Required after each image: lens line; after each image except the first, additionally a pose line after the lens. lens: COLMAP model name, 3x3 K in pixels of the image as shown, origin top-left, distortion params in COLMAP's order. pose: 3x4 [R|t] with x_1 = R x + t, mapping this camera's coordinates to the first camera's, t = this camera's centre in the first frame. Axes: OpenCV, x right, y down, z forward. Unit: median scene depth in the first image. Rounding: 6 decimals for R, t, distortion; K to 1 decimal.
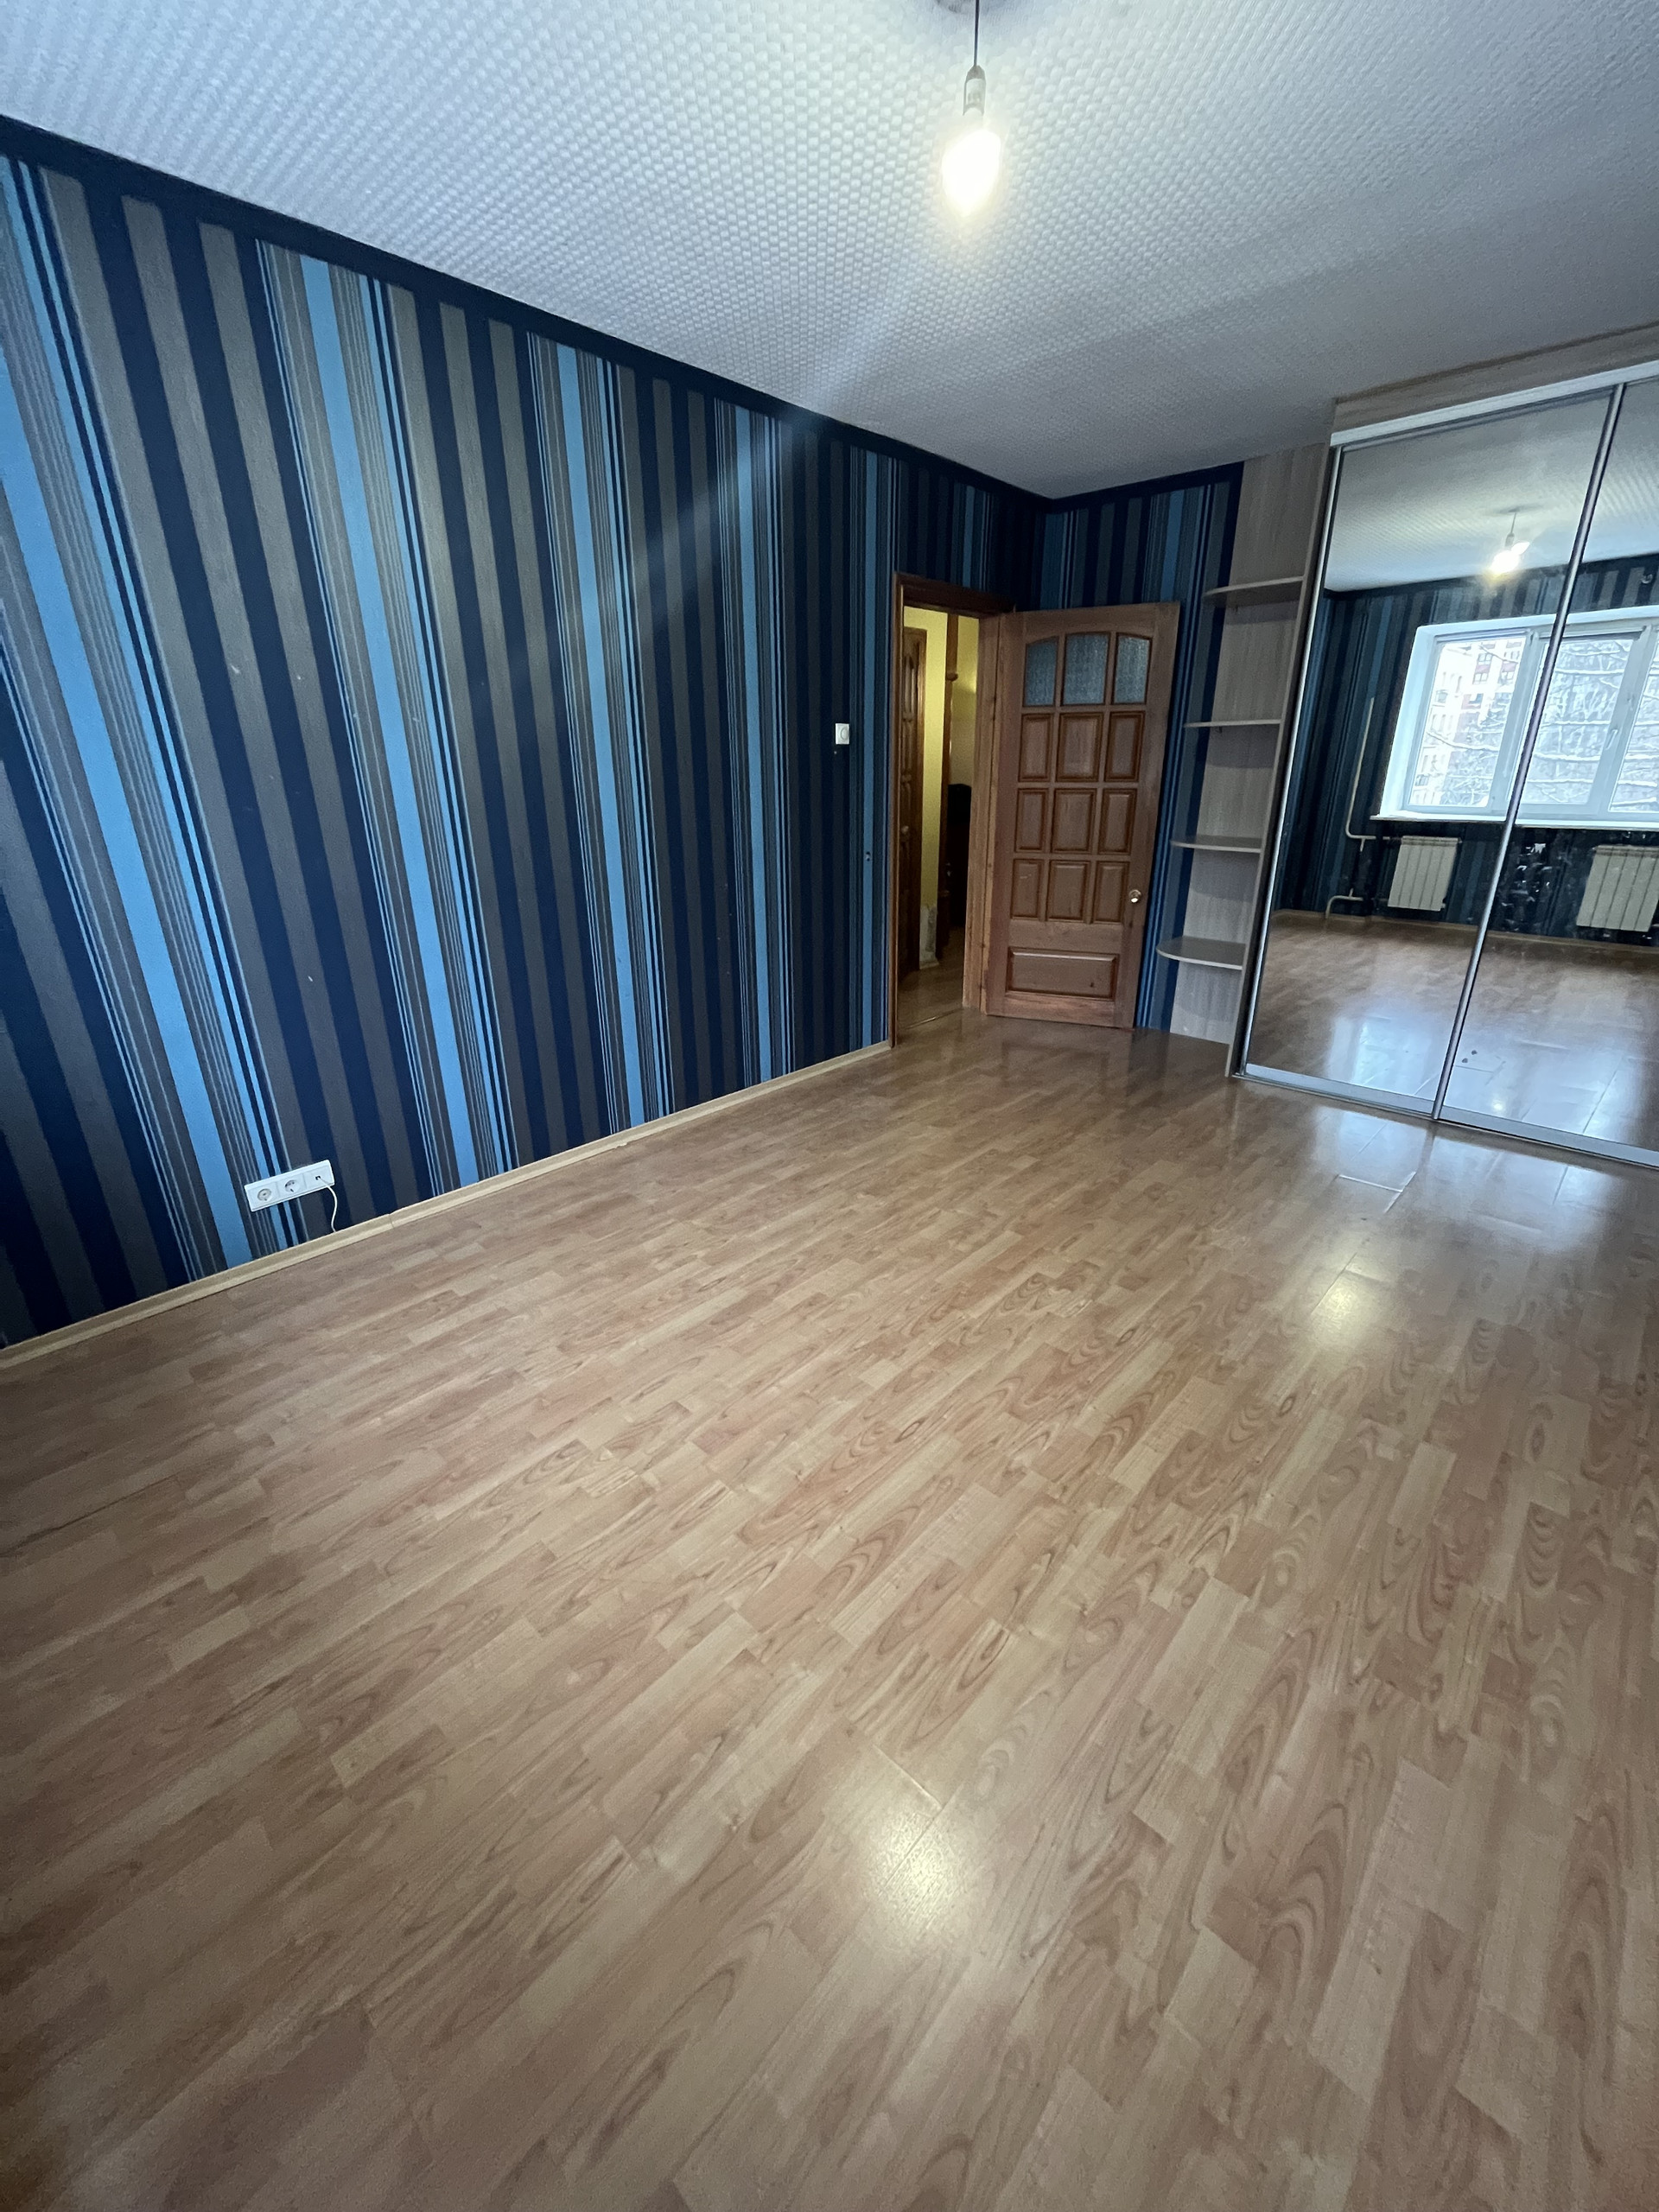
lens RADIAL K [[897.0, 0, 828.6], [0, 897.0, 1108.9], [0, 0, 1]] dist [-0.003544, -0.001167]
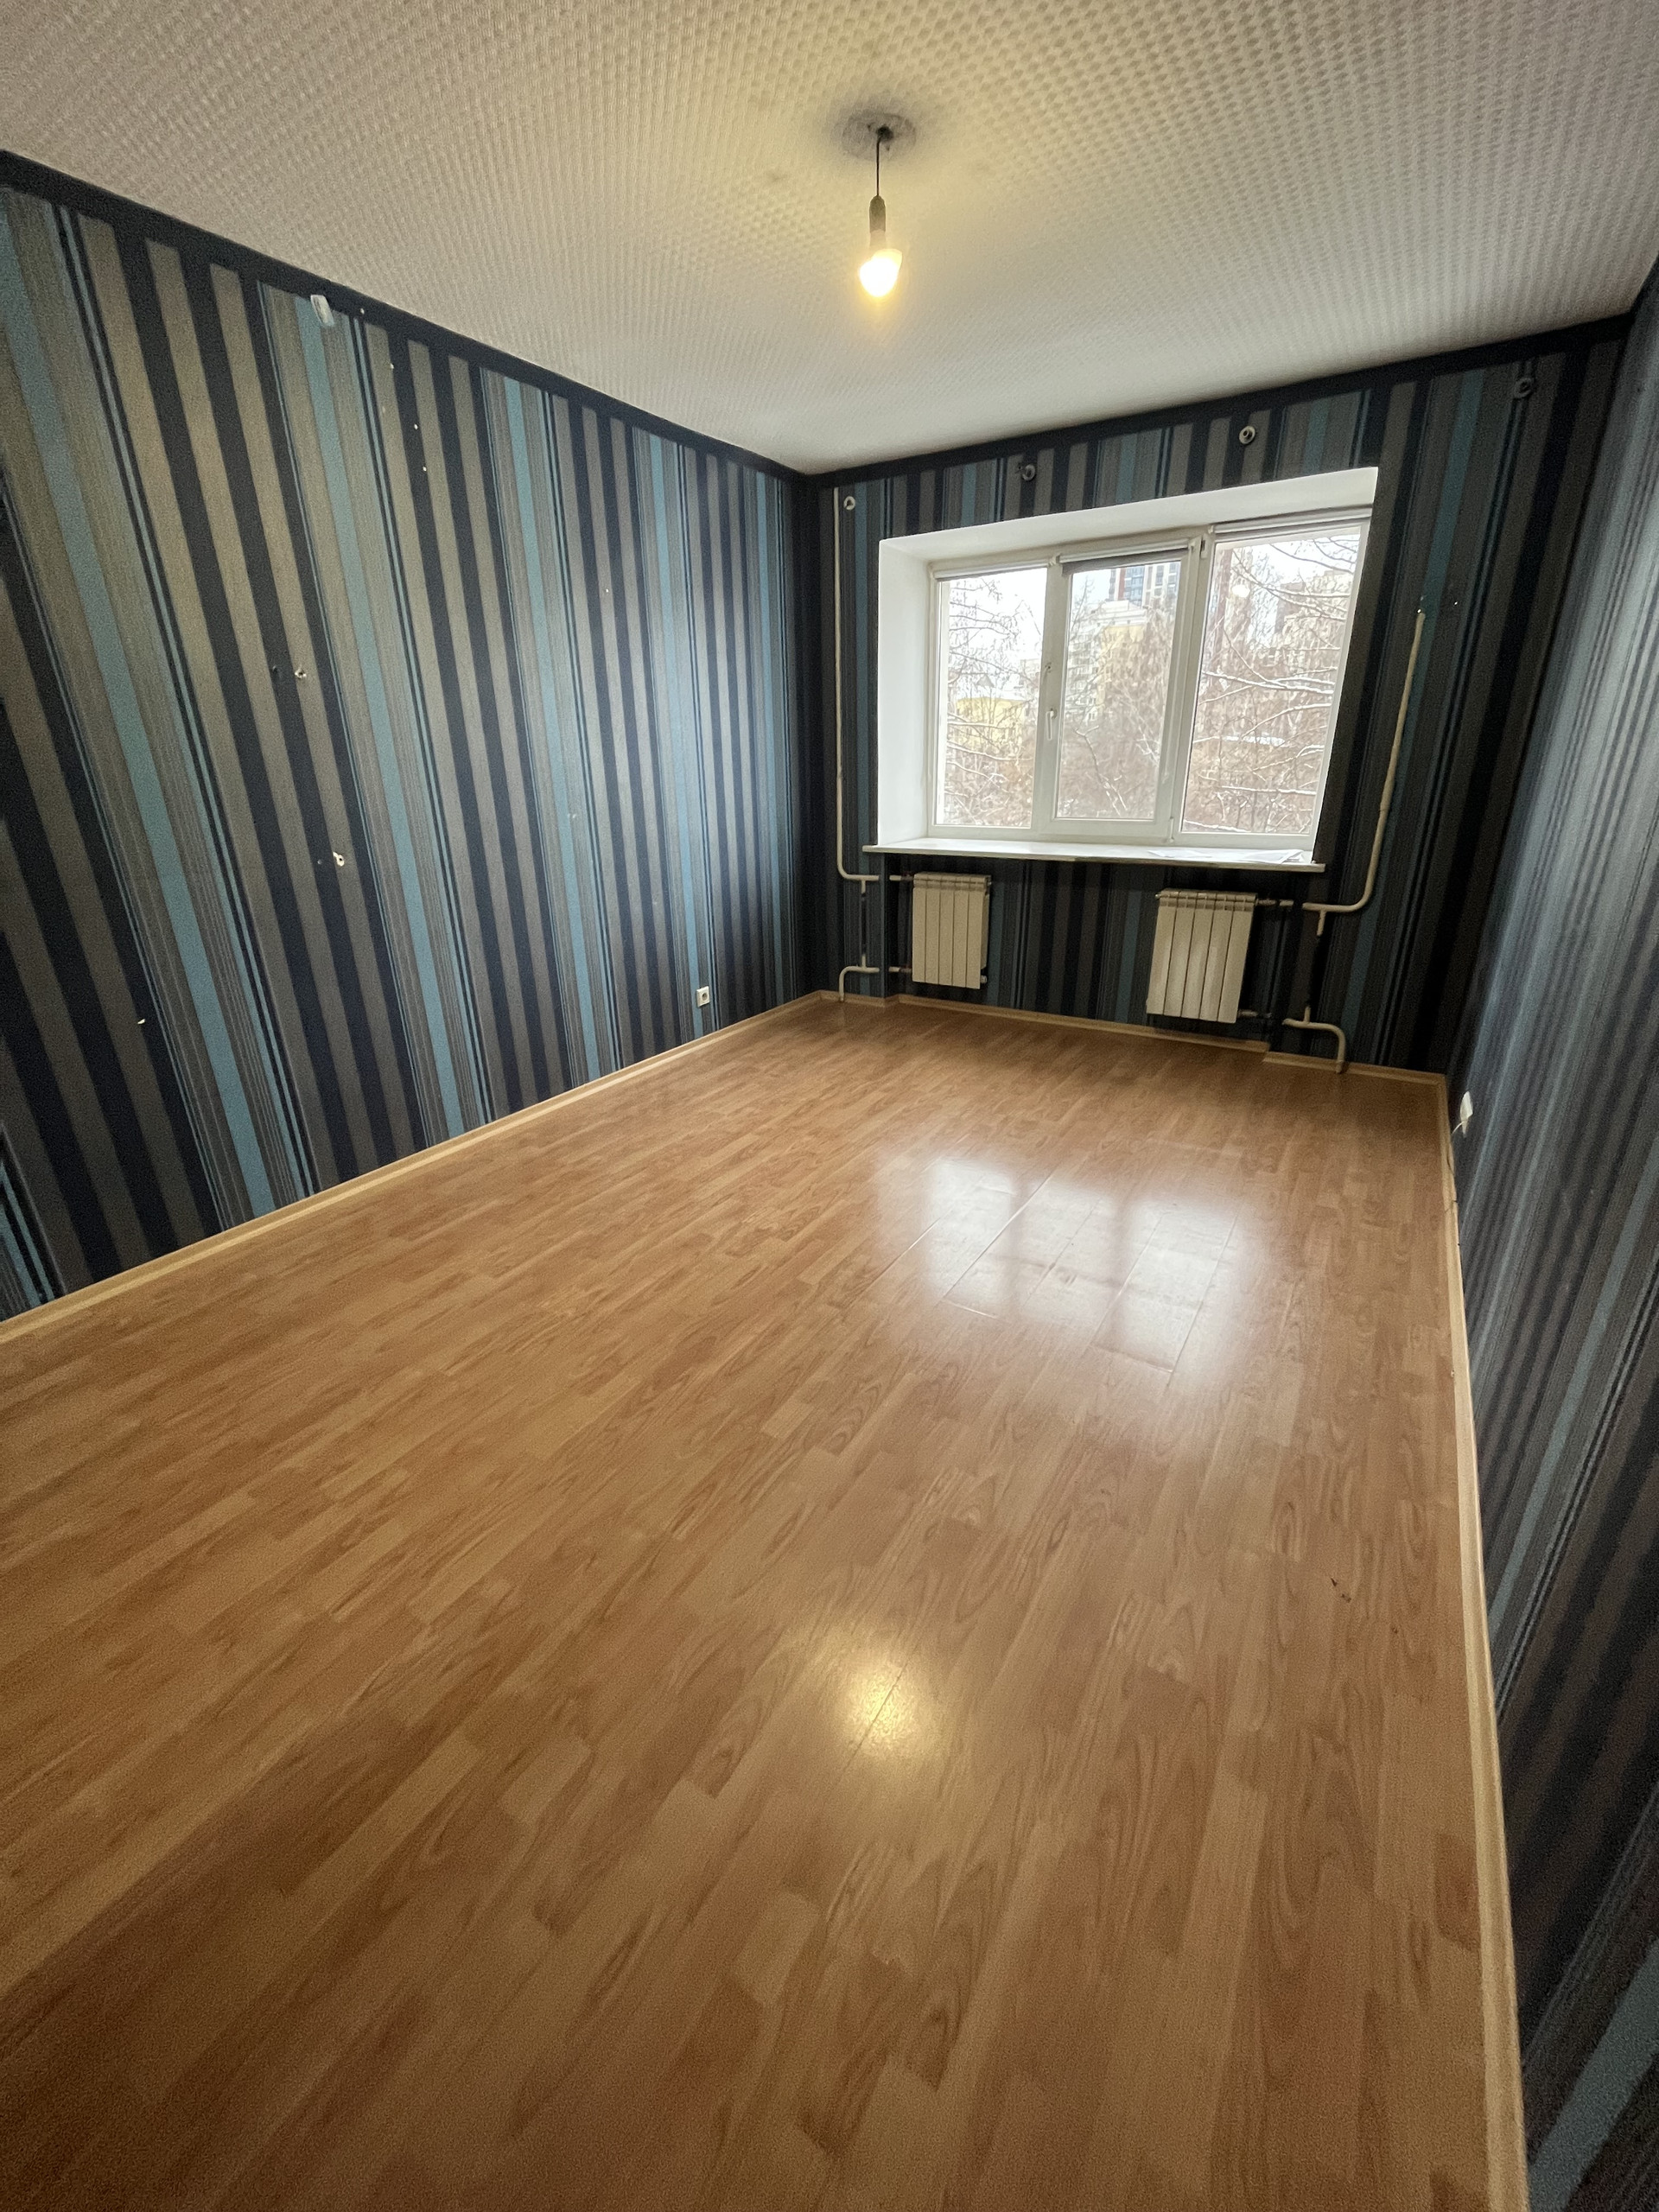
lens RADIAL K [[897.0, 0, 851.2], [0, 897.0, 1091.9], [0, 0, 1]] dist [-0.003544, -0.001167]
pose [[-0.976559, 0.101661, -0.189732, 0.423374], [-0.051594, 0.745197, 0.664845, -0.791558], [0.208977, 0.659049, -0.722484, 2.059865]]
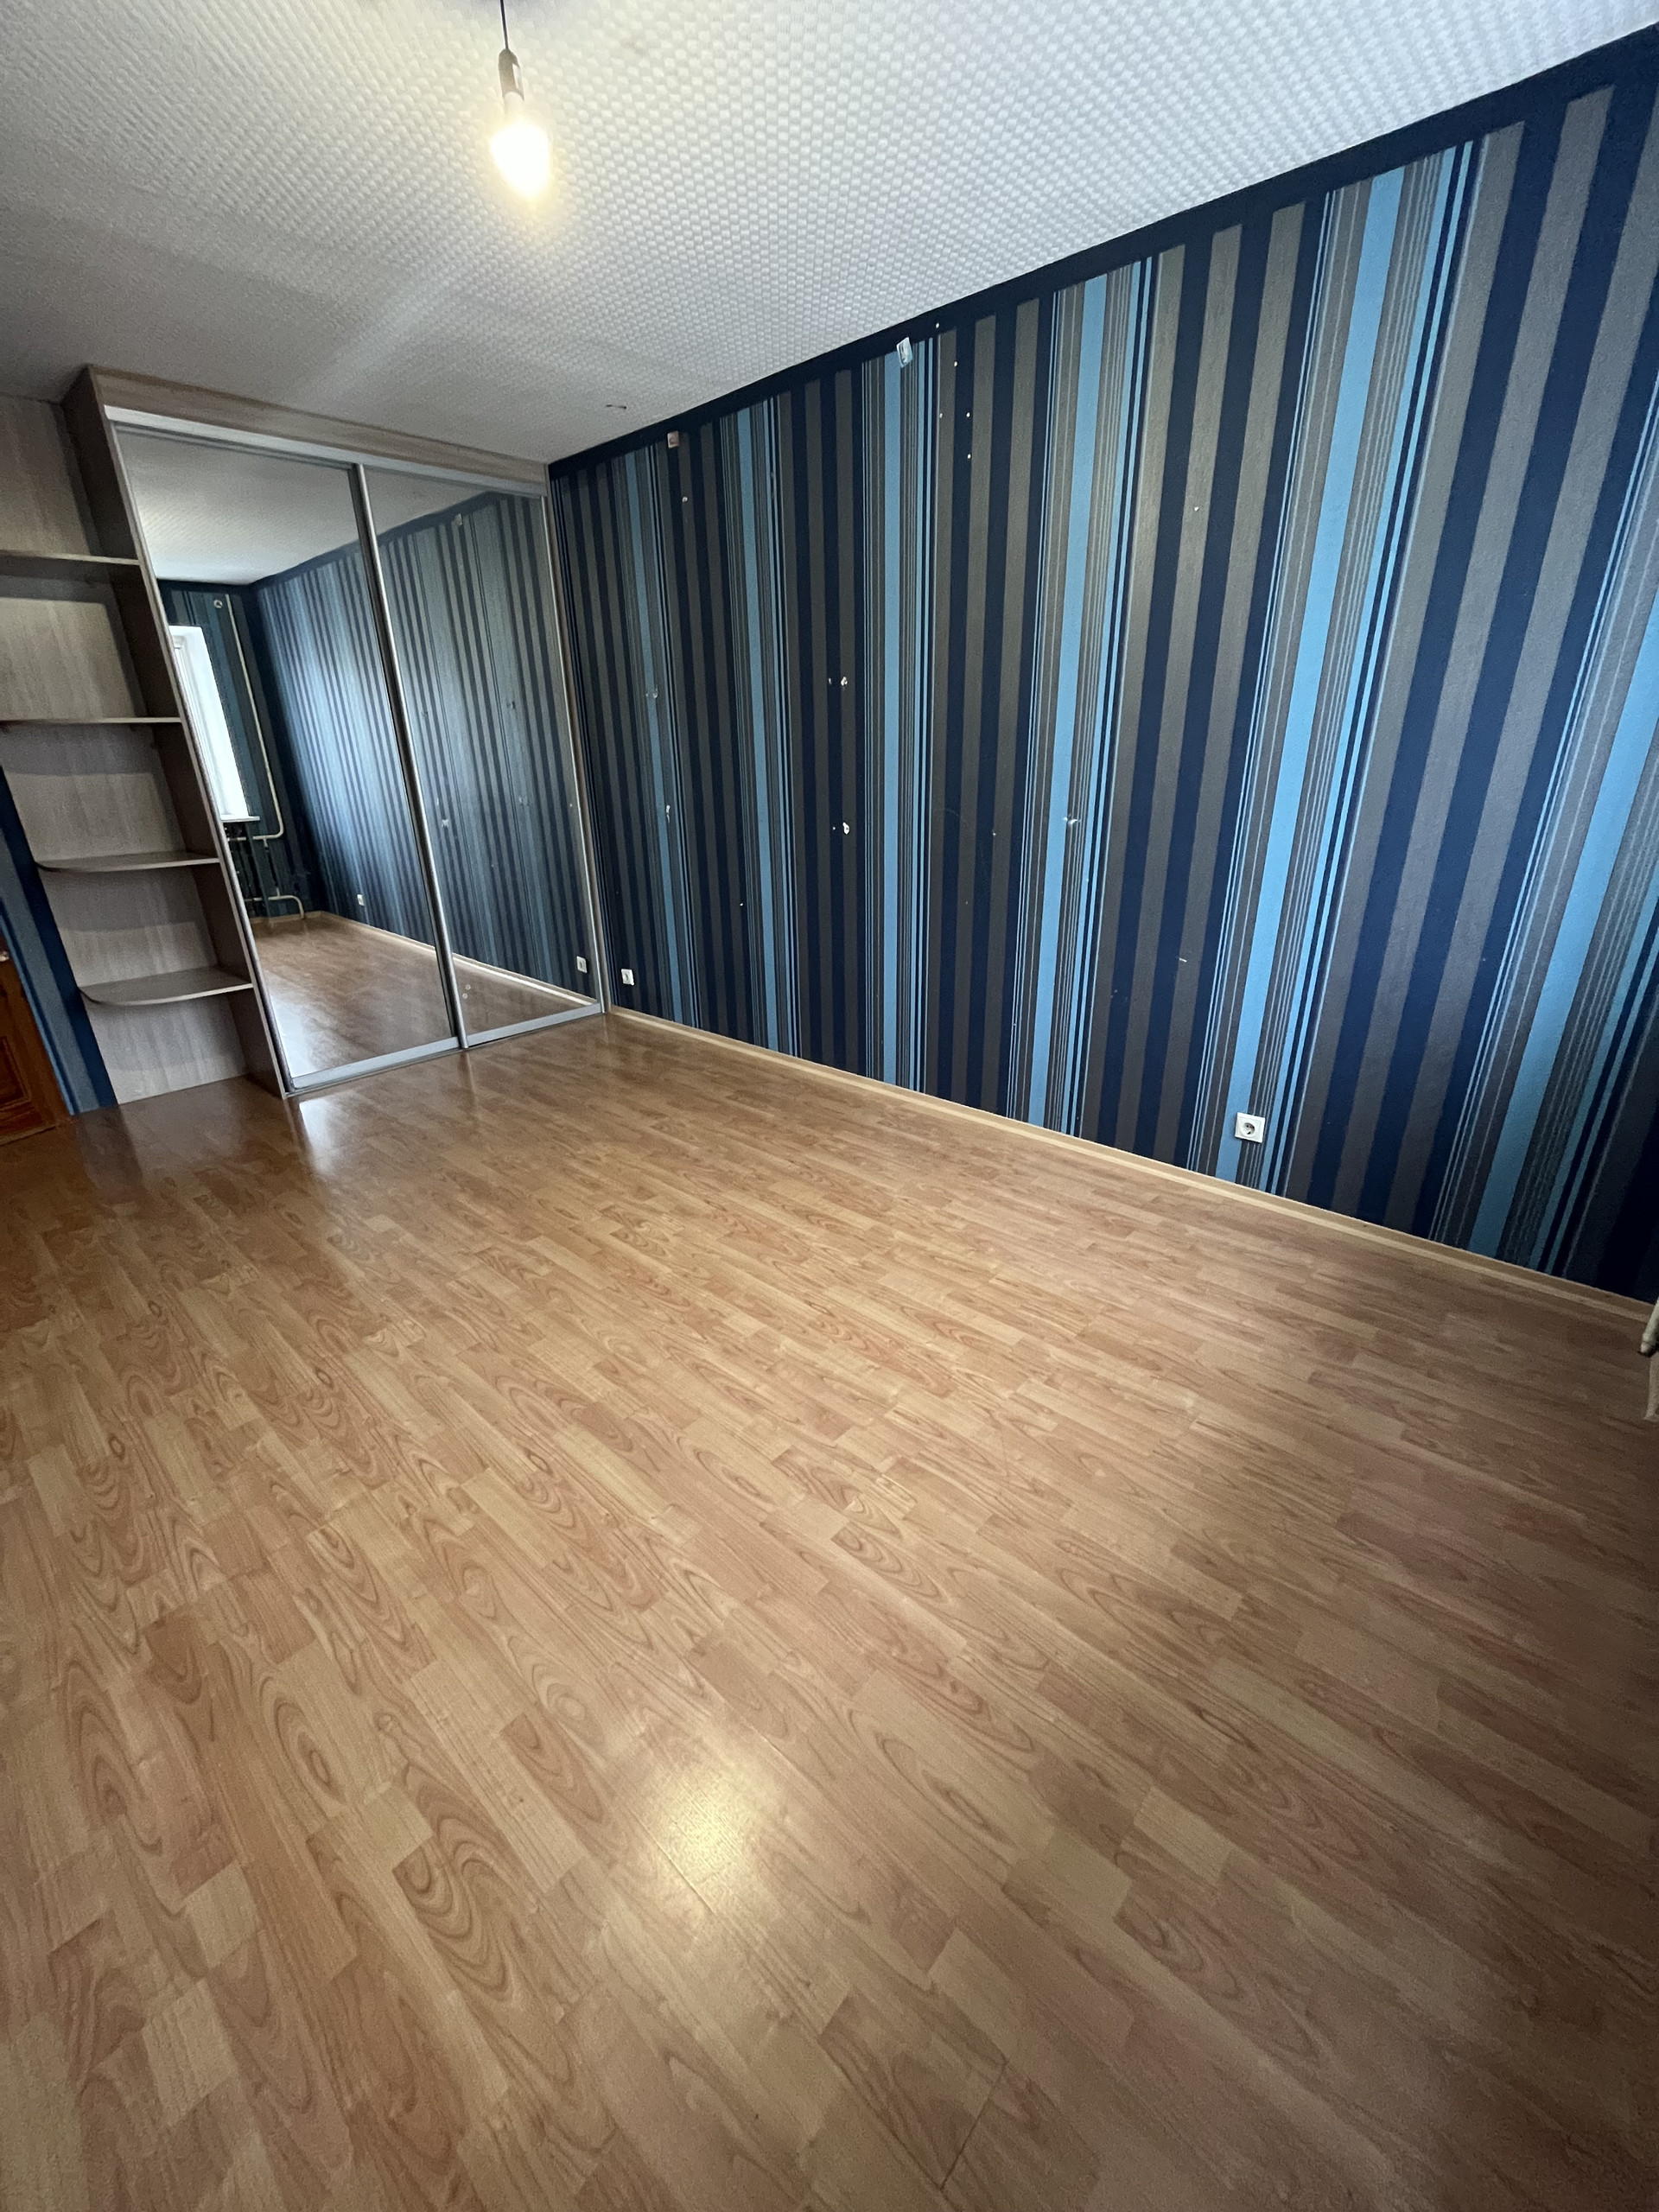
lens RADIAL K [[897.0, 0, 833.4], [0, 897.0, 1098.6], [0, 0, 1]] dist [-0.003544, -0.001167]
pose [[-0.024050, -0.362758, 0.931573, -0.890731], [0.383619, 0.857157, 0.343684, -0.277115], [-0.923178, 0.365634, 0.118546, 0.710459]]
